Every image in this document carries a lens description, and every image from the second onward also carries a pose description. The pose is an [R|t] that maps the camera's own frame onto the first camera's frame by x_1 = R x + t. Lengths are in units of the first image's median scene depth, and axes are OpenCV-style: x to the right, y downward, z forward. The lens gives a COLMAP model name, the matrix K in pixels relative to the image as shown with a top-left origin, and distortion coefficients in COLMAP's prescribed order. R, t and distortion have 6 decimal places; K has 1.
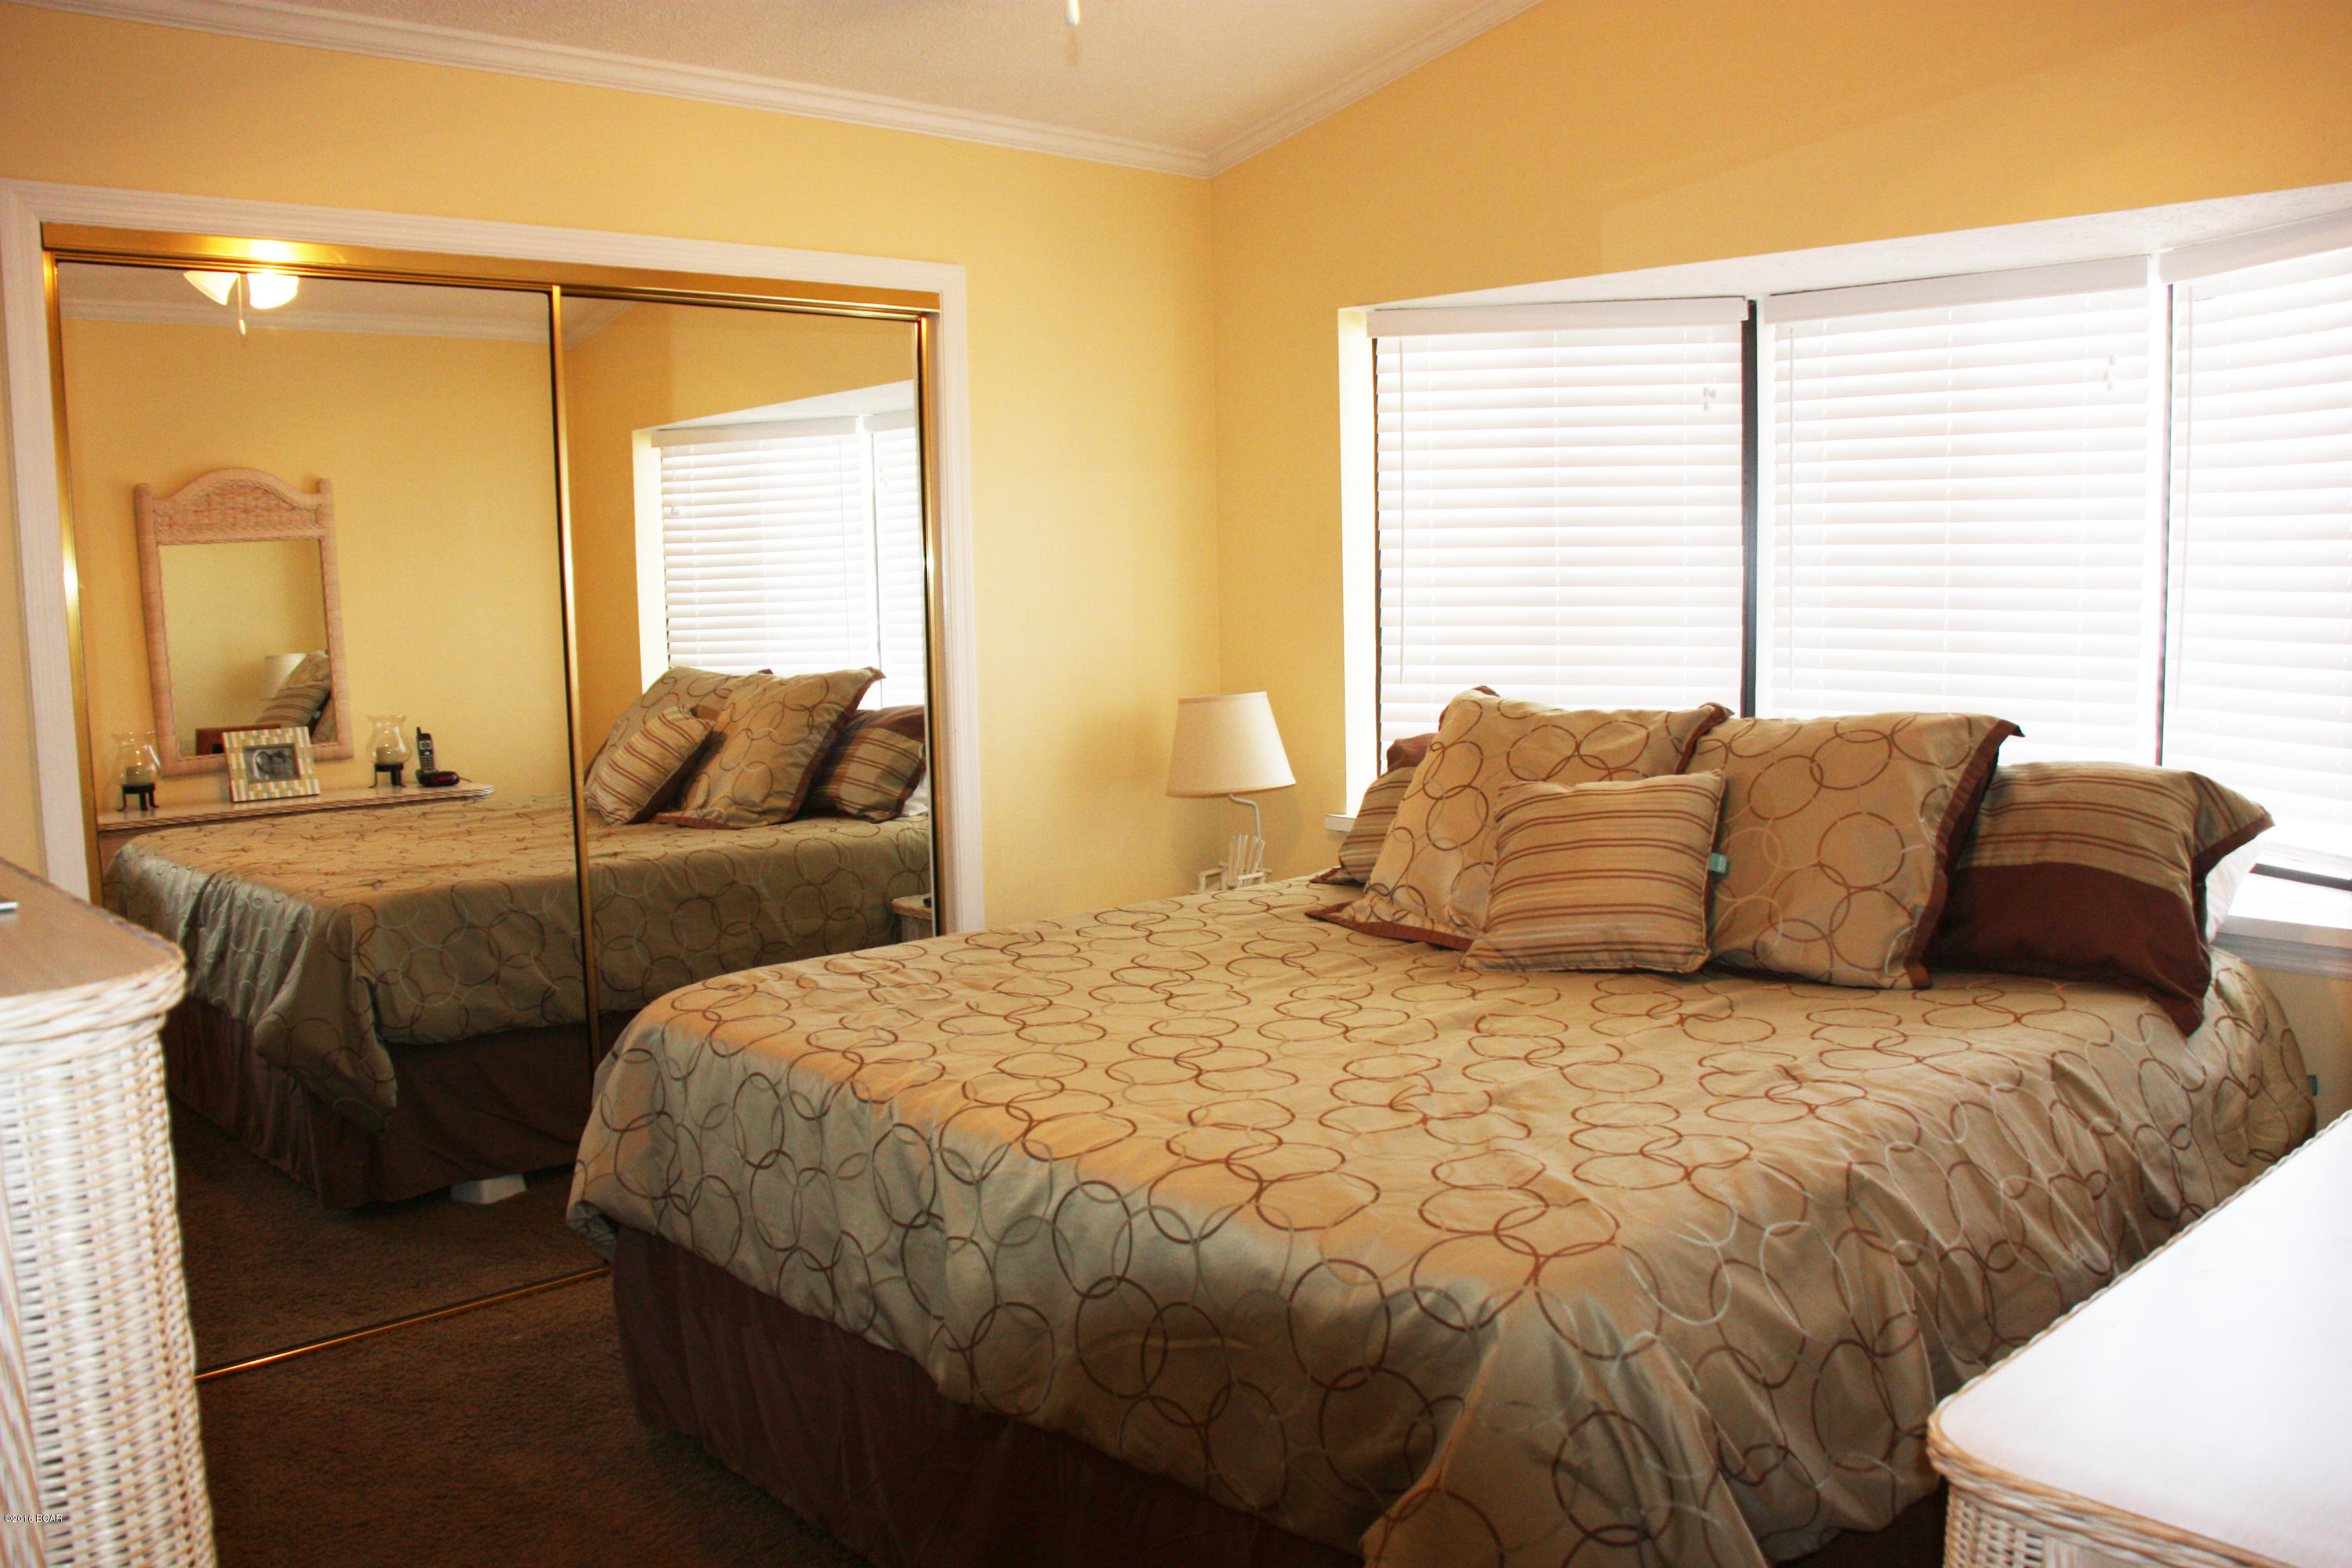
lens RADIAL K [[1964.7, 0, 1245.6], [0, 1964.7, 790.8], [0, 0, 1]] dist [-0.175869, 0.215165]
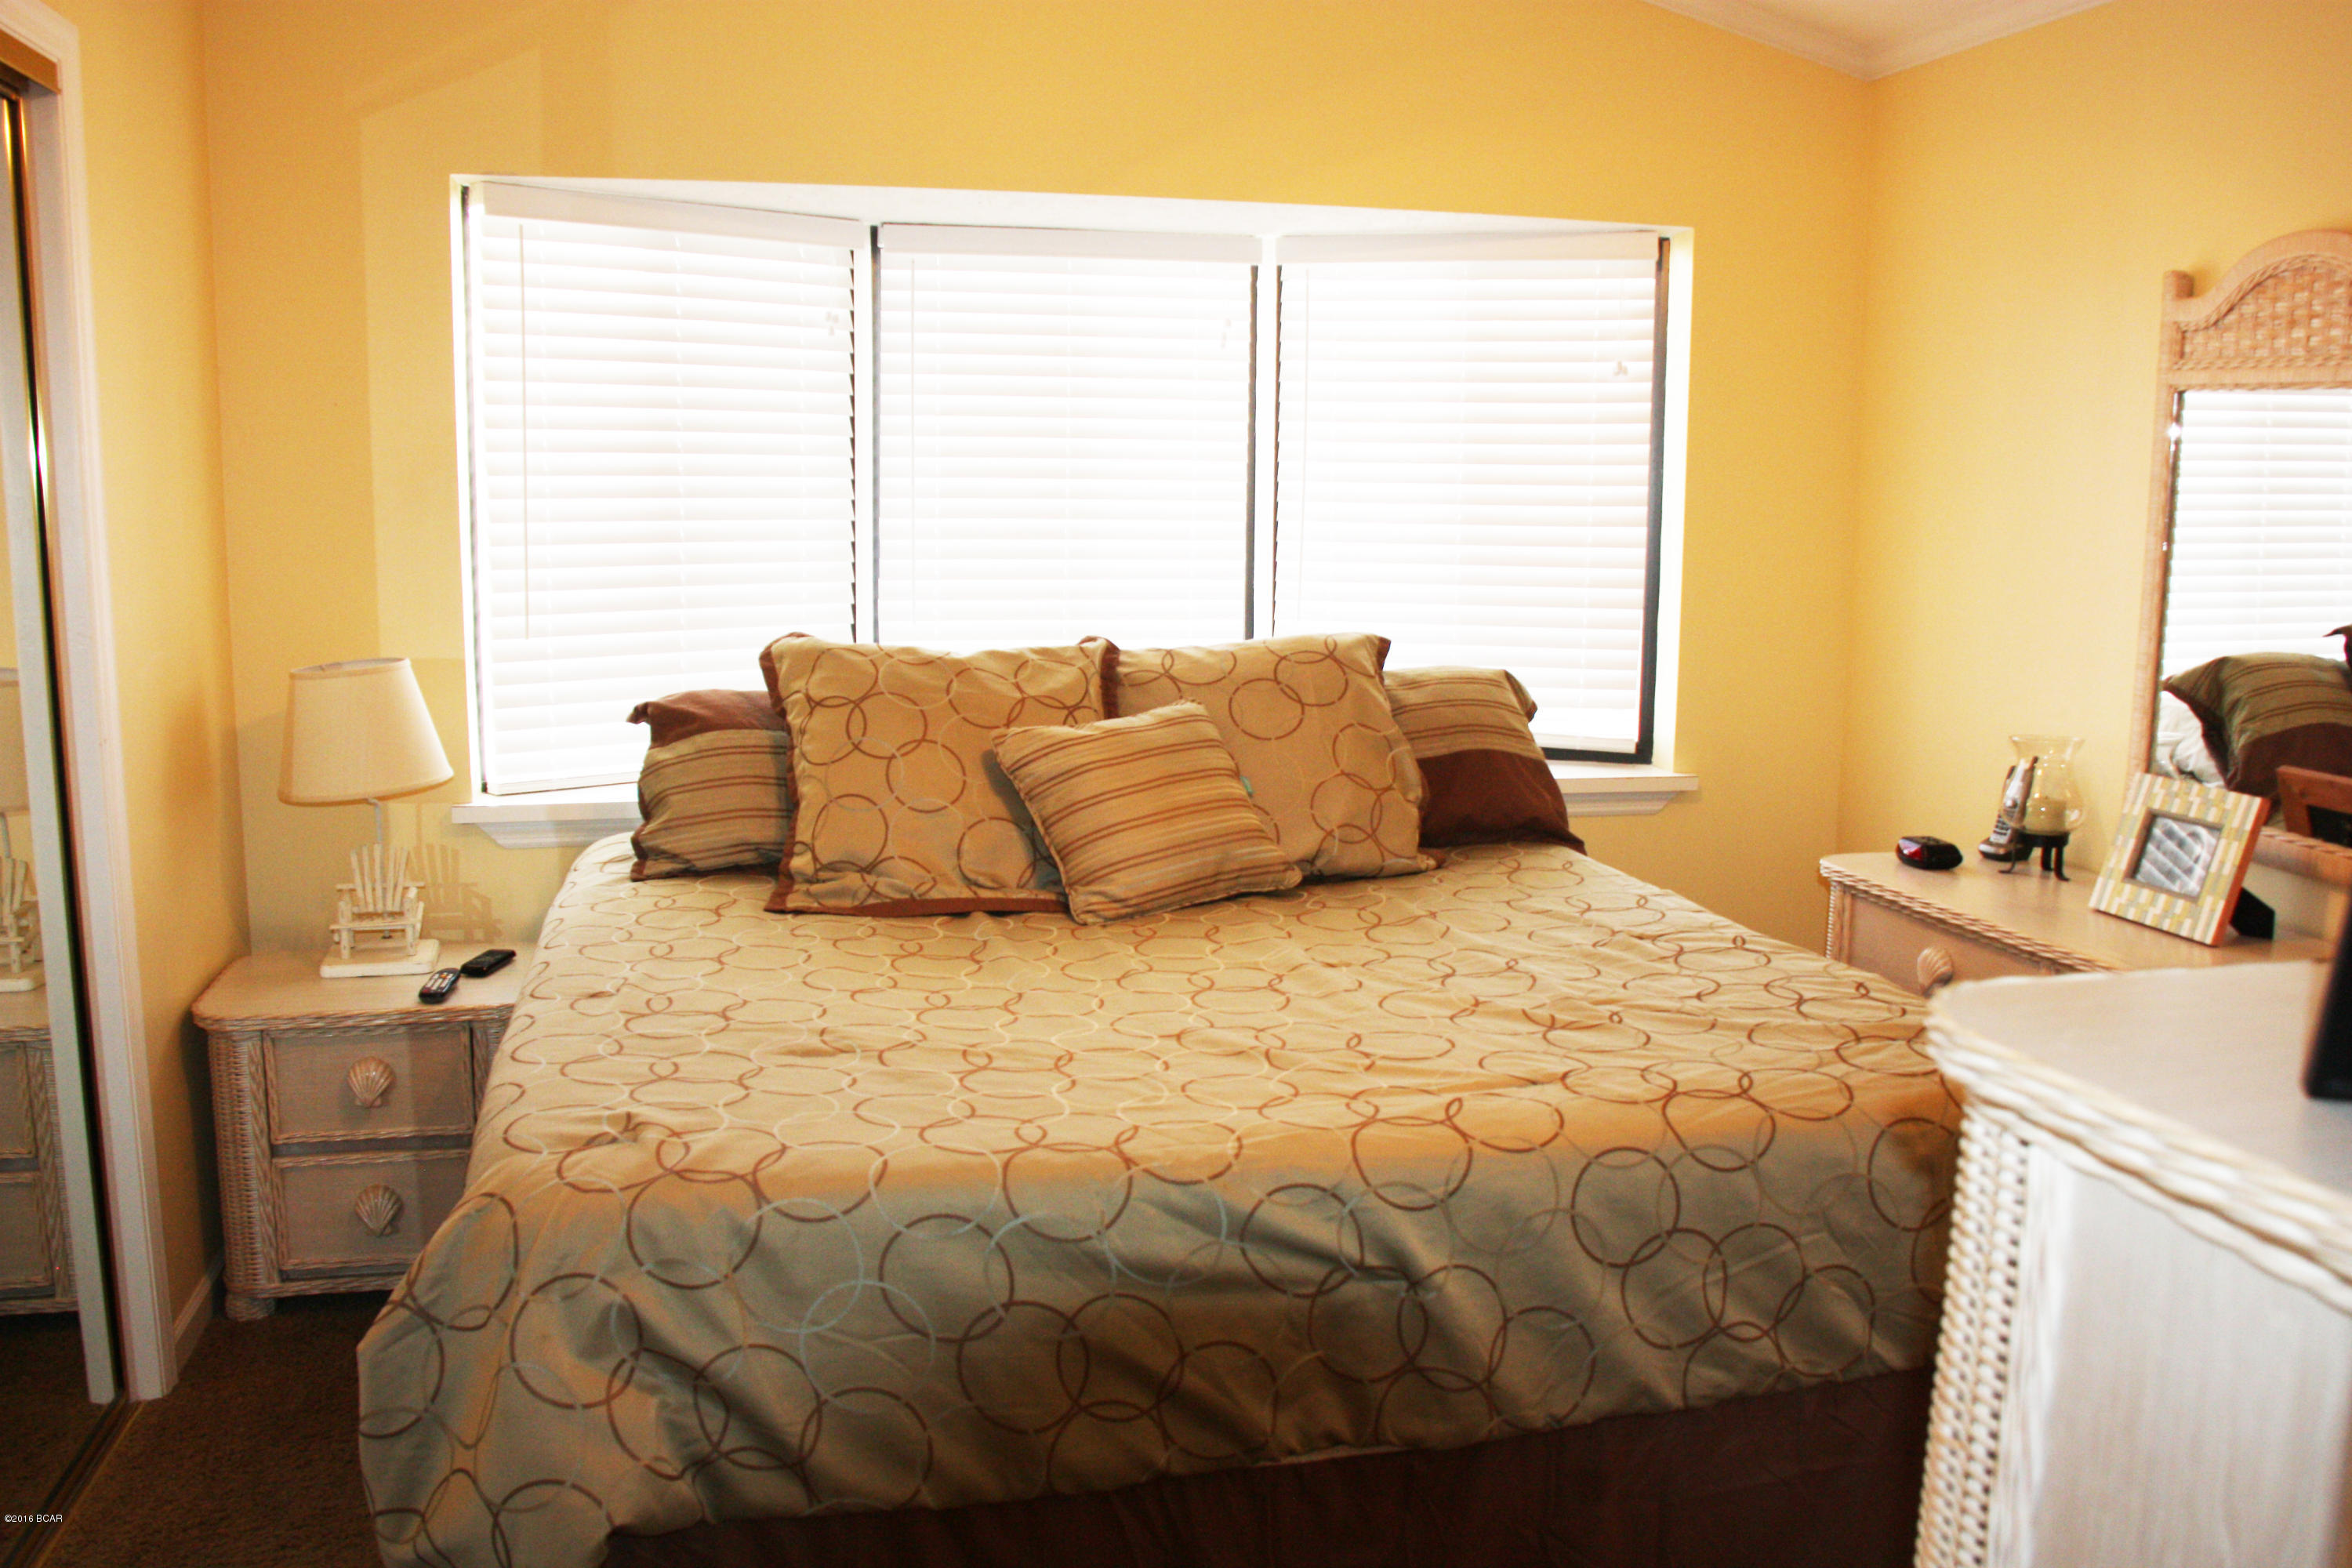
lens RADIAL K [[1964.7, 0, 1245.6], [0, 1964.7, 790.8], [0, 0, 1]] dist [-0.175869, 0.215165]
pose [[0.508310, -0.117110, 0.853174, -0.687490], [0.075996, 0.992945, 0.091018, -0.058726], [-0.857815, 0.018573, 0.513623, 0.451790]]
